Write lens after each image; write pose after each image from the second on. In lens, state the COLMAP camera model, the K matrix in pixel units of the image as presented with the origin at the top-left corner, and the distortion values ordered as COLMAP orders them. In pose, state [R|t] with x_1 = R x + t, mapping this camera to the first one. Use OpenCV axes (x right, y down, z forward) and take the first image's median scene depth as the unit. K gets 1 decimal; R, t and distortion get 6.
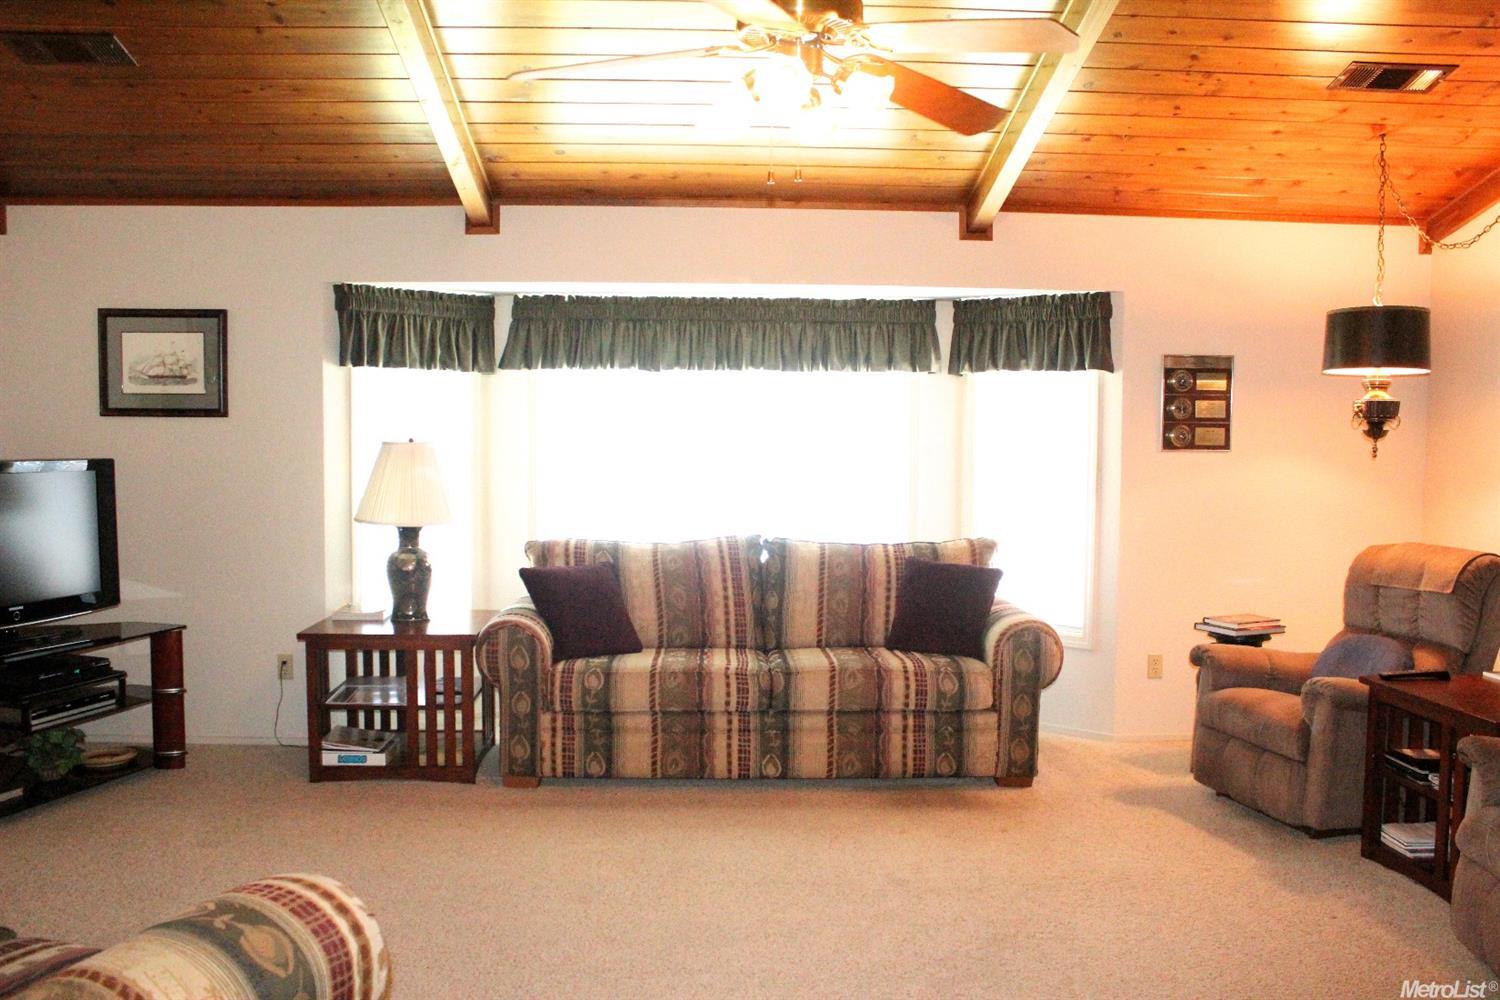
lens RADIAL K [[1282.1, 0, 749.4], [0, 1282.1, 528.3], [0, 0, 1]] dist [-0.061817, -0.001478]
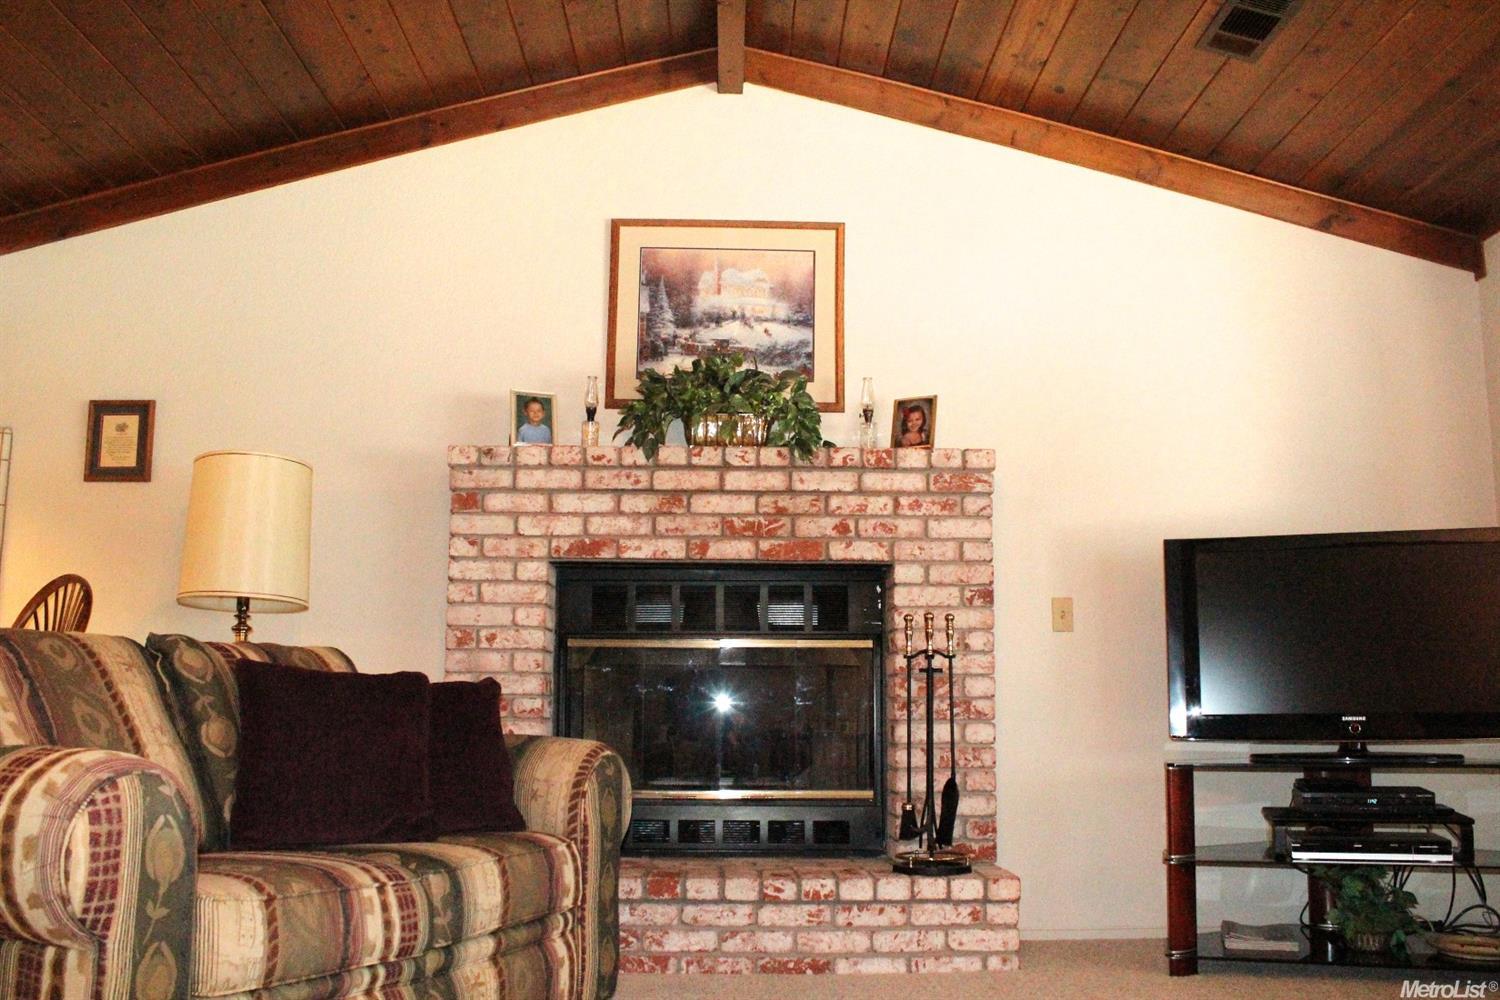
lens RADIAL K [[1336.1, 0, 750.0], [0, 1336.1, 500.0], [0, 0, 1]] dist [-0.177960, 0.193703]
pose [[-0.029132, -0.167093, -0.985511, 0.210004], [-0.077268, 0.983355, -0.164444, 0.079751], [0.996585, 0.071358, -0.041558, 0.563148]]
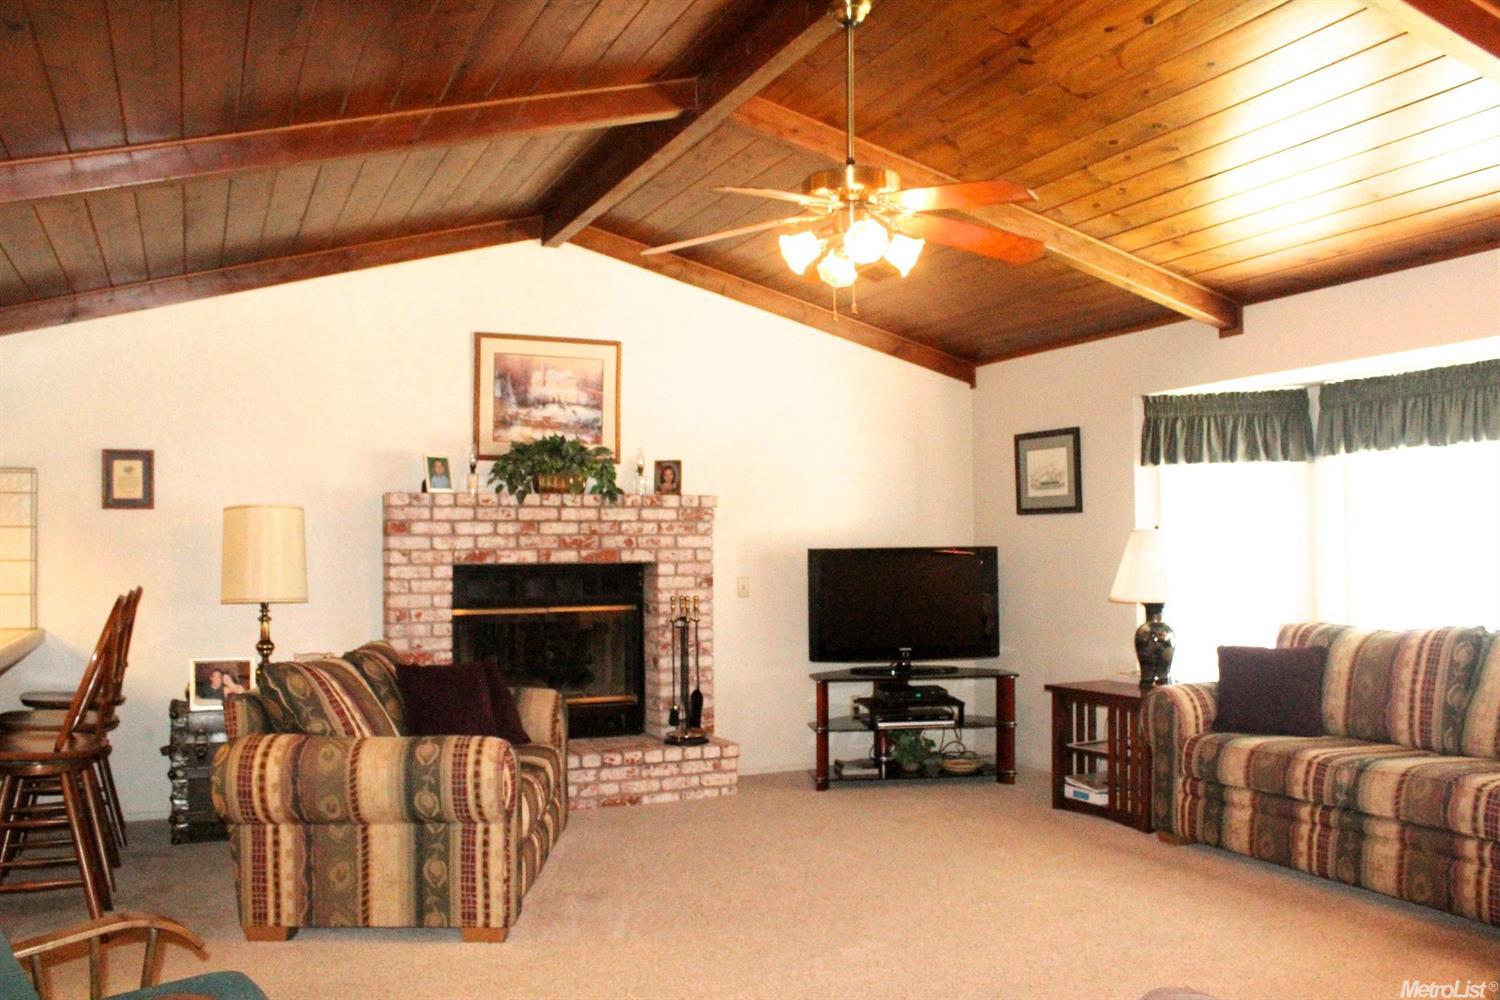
lens RADIAL K [[1297.1, 0, 750.0], [0, 1297.1, 500.0], [0, 0, 1]] dist [-0.180663, 0.178066]
pose [[0.377447, -0.045468, -0.924914, 0.636169], [-0.053798, 0.996030, -0.070919, 0.007043], [0.924467, 0.076527, 0.373502, 0.229496]]
